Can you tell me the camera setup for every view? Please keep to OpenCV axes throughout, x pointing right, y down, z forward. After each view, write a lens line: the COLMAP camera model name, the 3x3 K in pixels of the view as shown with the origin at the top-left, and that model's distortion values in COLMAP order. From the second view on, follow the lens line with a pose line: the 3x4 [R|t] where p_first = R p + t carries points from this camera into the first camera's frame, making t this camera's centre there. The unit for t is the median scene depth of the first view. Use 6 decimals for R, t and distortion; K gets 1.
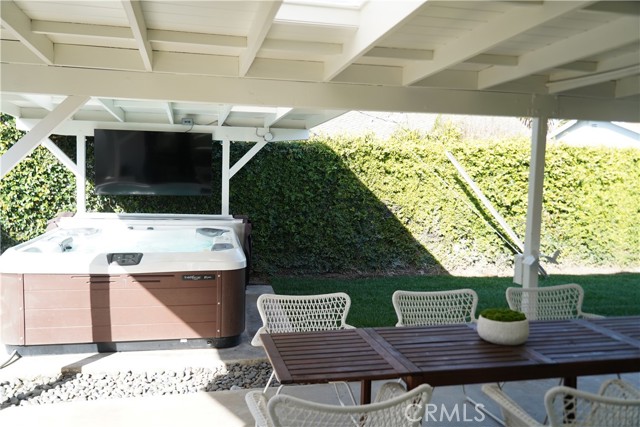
lens RADIAL K [[550.6, 0, 320.0], [0, 550.6, 213.5], [0, 0, 1]] dist [0.006788, 0.003402]
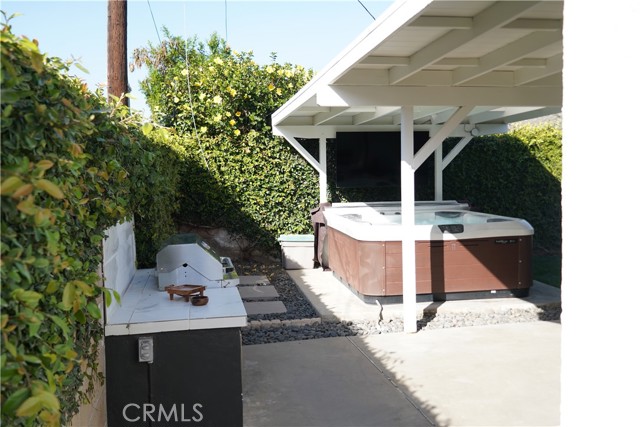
lens RADIAL K [[619.5, 0, 320.0], [0, 619.5, 213.5], [0, 0, 1]] dist [0.061704, 0.001740]
pose [[0.999038, -0.041259, -0.014847, -0.407399], [0.041069, 0.999073, -0.012919, 0.033725], [0.015367, 0.012296, 0.999806, -0.299545]]
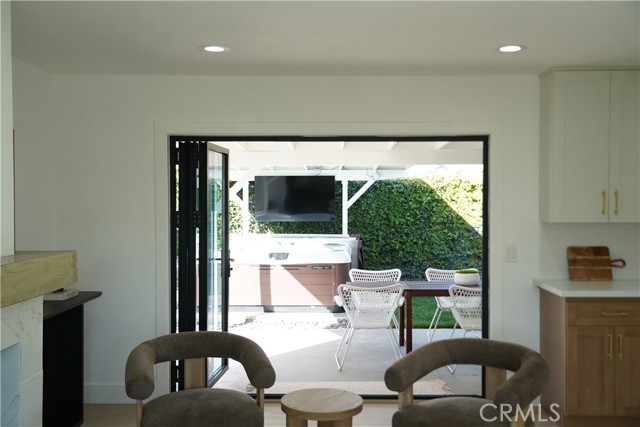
lens RADIAL K [[669.5, 0, 320.0], [0, 669.5, 213.5], [0, 0, 1]] dist [-0.003639, -0.001301]
pose [[0.969022, -0.020568, -0.246116, 0.174945], [0.005469, 0.998069, -0.061877, 0.050958], [0.246913, 0.058614, 0.967263, -0.609284]]
